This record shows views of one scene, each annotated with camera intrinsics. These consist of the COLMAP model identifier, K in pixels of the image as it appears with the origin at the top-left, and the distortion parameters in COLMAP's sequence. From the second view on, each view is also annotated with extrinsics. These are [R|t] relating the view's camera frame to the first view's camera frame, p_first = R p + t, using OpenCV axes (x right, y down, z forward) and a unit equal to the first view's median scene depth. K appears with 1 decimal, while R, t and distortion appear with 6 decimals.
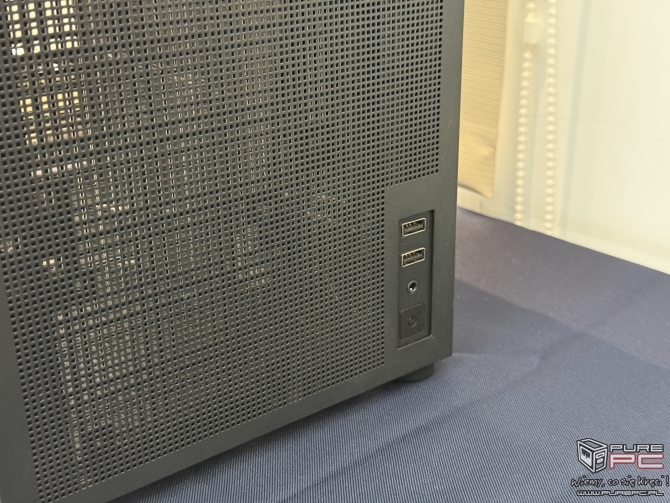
lens RADIAL K [[930.6, 0, 333.0], [0, 930.6, 252.8], [0, 0, 1]] dist [0.117313, 0.000000]
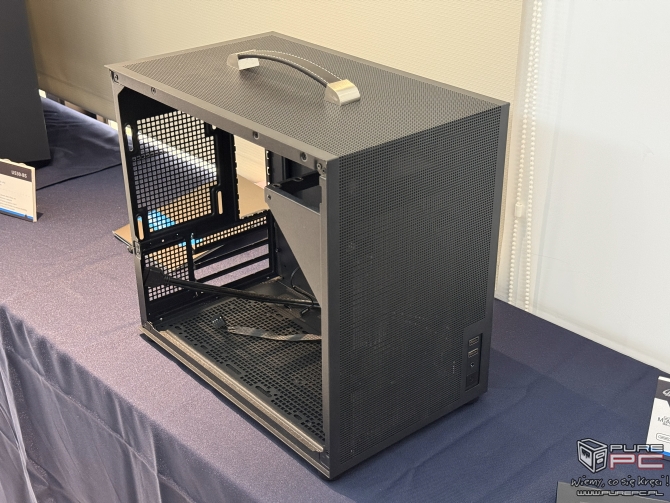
lens RADIAL K [[930.6, 0, 337.7], [0, 930.6, 250.9], [0, 0, 1]] dist [0.117313, 0.000000]
pose [[0.998499, -0.007381, 0.054270, -0.311154], [0.003357, 0.997262, 0.073873, -0.350308], [-0.054666, -0.073580, 0.995790, -1.045509]]
